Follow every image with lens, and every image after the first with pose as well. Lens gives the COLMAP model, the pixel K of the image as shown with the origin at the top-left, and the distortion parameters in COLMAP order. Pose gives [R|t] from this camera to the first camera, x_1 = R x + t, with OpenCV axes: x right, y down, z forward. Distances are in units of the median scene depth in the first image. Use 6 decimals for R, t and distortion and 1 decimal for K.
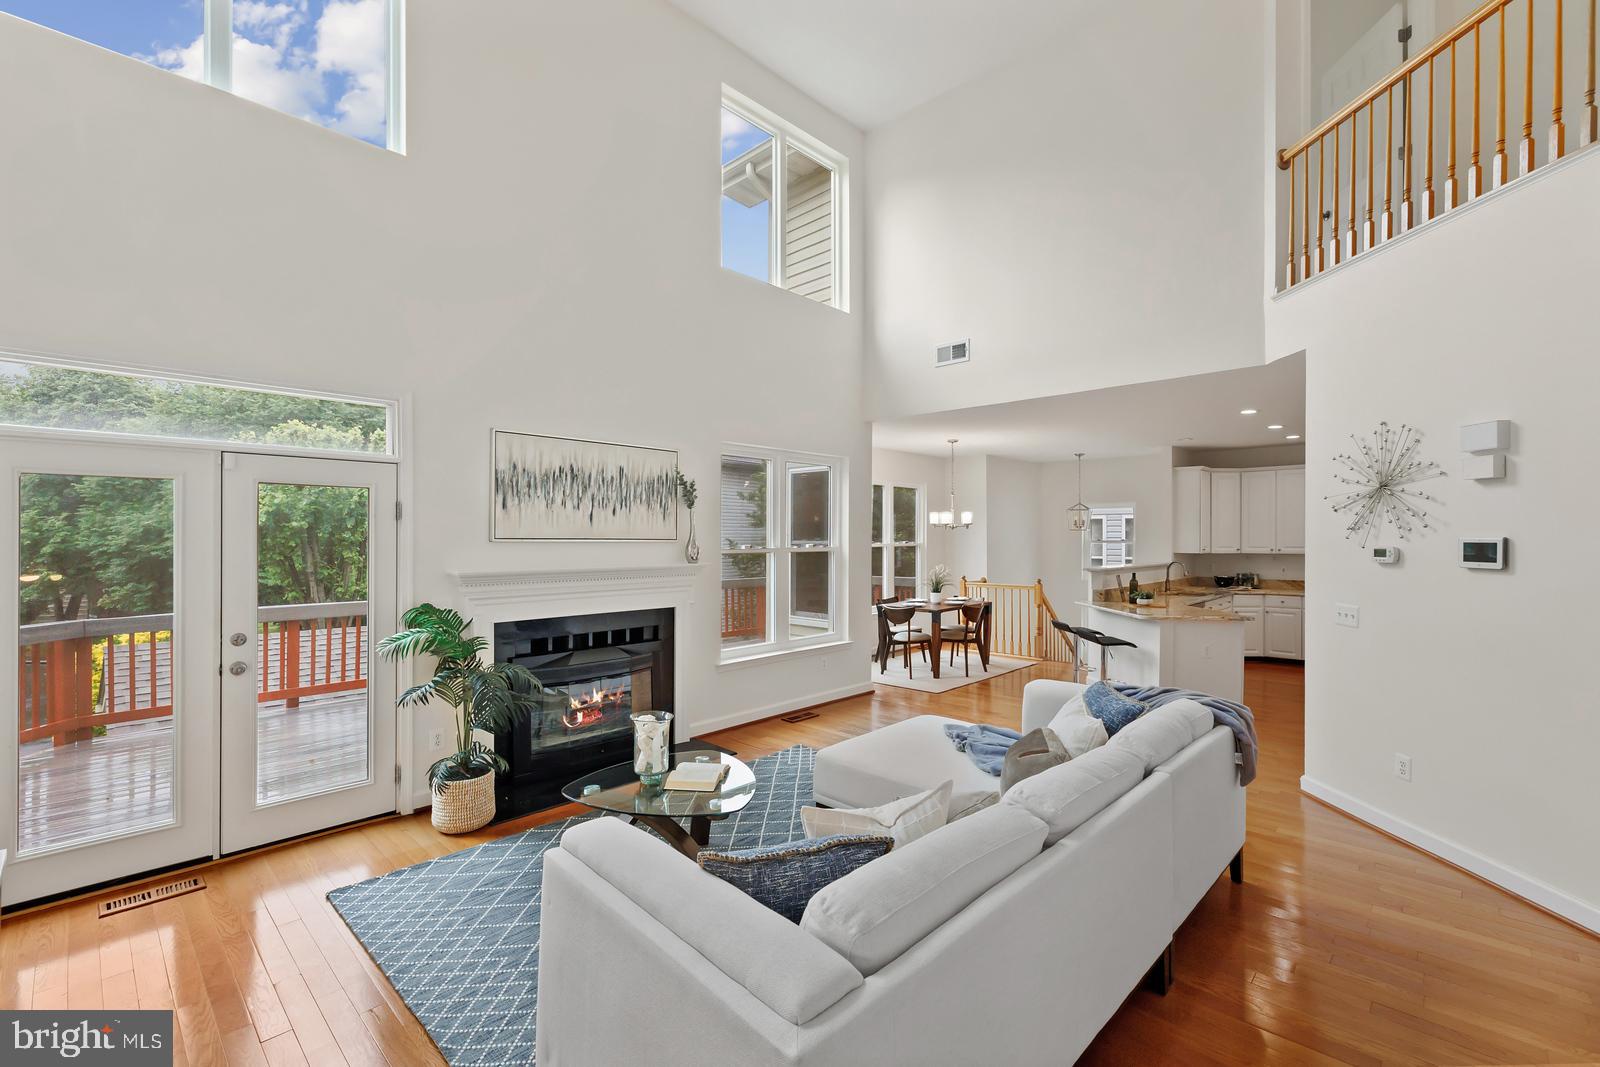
lens RADIAL K [[689.9, 0, 800.0], [0, 689.9, 533.5], [0, 0, 1]] dist [0.000612, 0.000116]
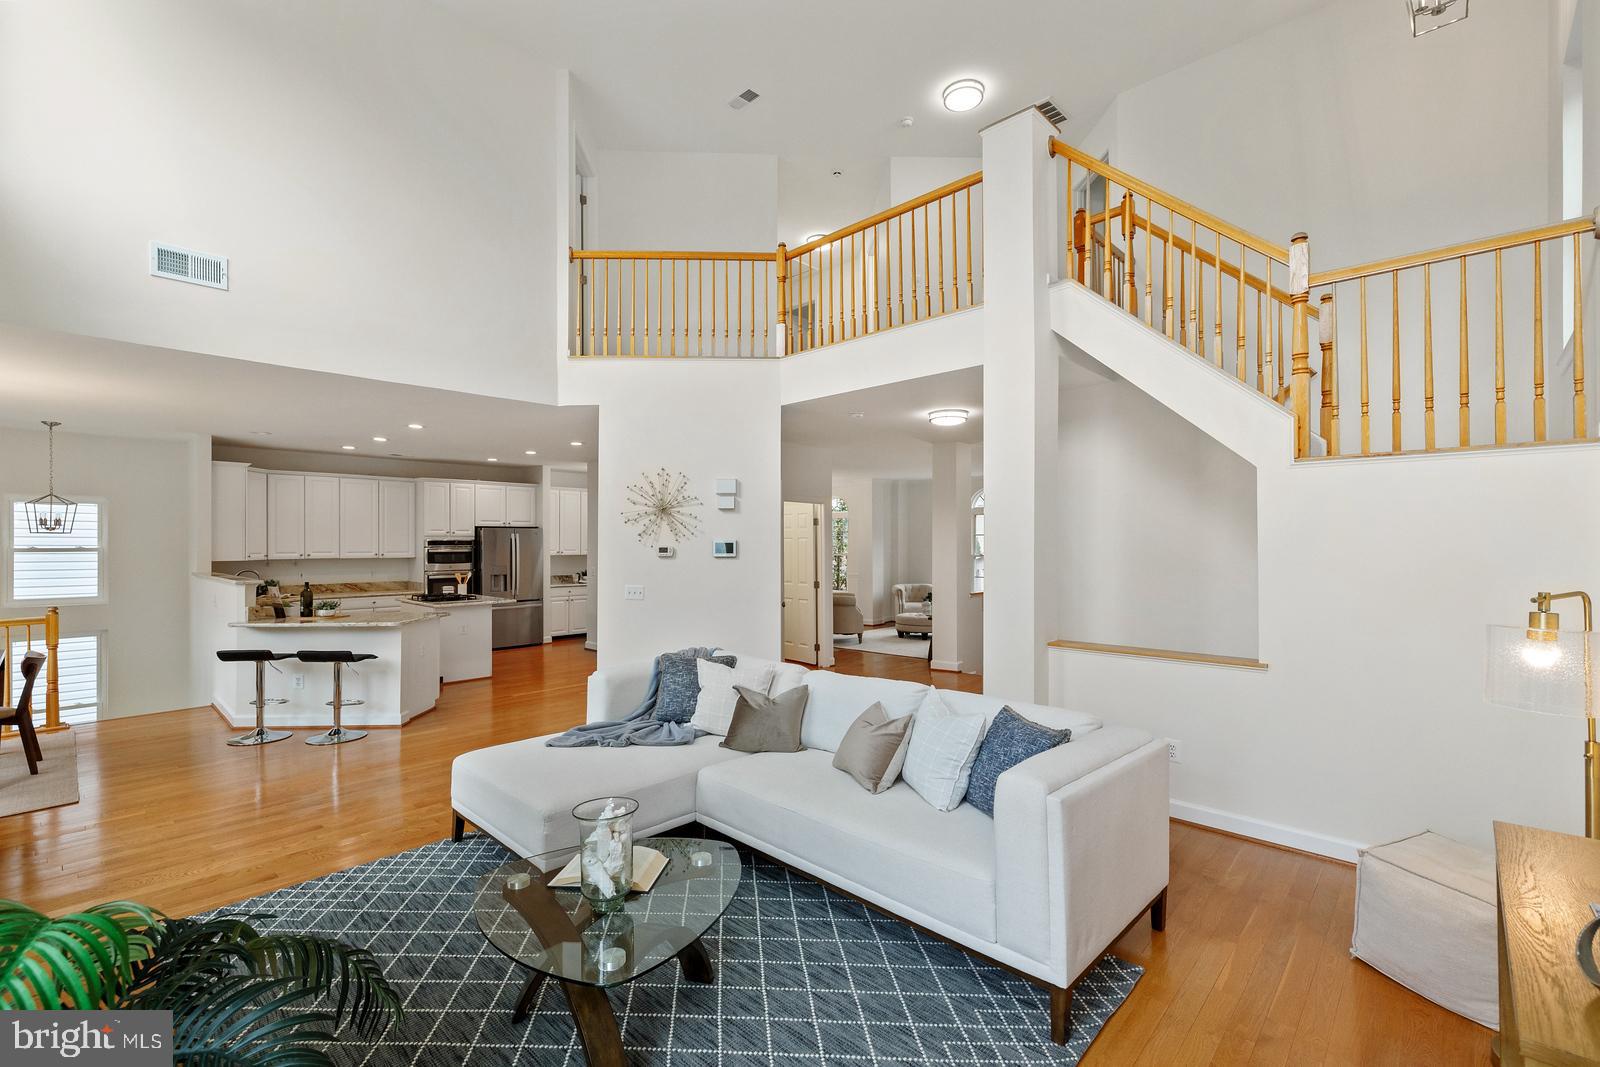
lens RADIAL K [[689.9, 0, 800.0], [0, 689.9, 533.5], [0, 0, 1]] dist [0.000612, 0.000116]
pose [[-0.002476, 0.004149, 0.999988, -0.640746], [0.002309, 0.999989, -0.004143, -0.002437], [-0.999994, 0.002299, -0.002485, 0.573779]]
